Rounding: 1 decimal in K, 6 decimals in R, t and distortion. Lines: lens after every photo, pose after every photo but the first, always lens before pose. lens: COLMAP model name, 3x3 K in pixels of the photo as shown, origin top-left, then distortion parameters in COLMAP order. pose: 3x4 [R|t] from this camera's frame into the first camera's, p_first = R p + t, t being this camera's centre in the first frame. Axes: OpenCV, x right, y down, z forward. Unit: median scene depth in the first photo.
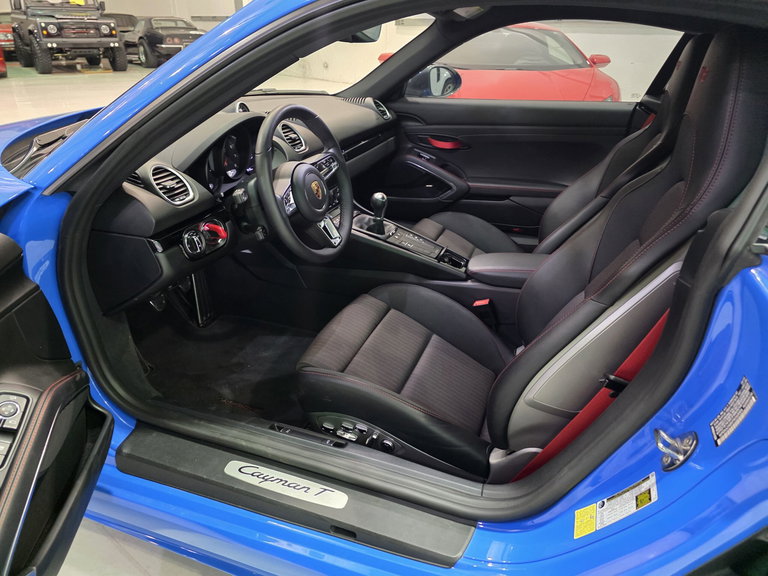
lens RADIAL K [[517.9, 0, 384.0], [0, 517.9, 288.0], [0, 0, 1]] dist [0.082342, -0.083736]
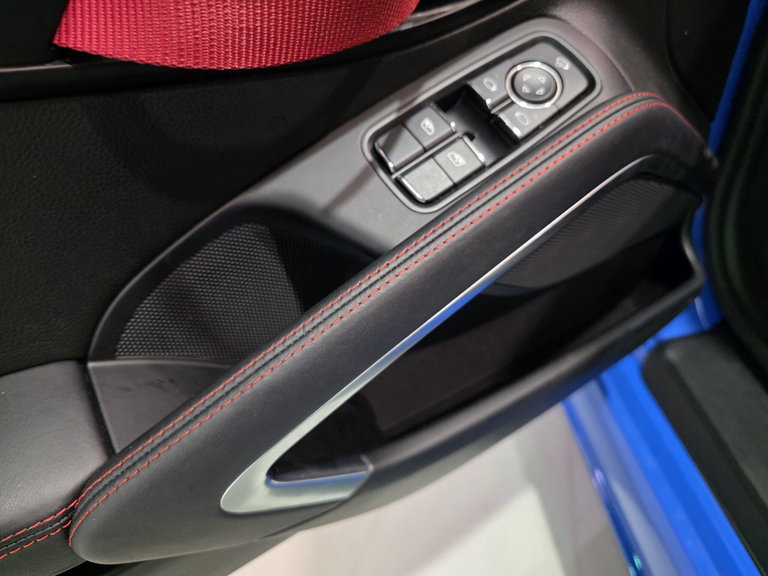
lens RADIAL K [[514.3, 0, 355.1], [0, 514.3, 288.3], [0, 0, 1]] dist [-0.006536, -0.002028]
pose [[0.390791, 0.549558, -0.738423, -0.309311], [-0.363323, 0.829172, 0.424817, 0.172498], [0.845741, 0.102271, 0.523701, 0.525810]]
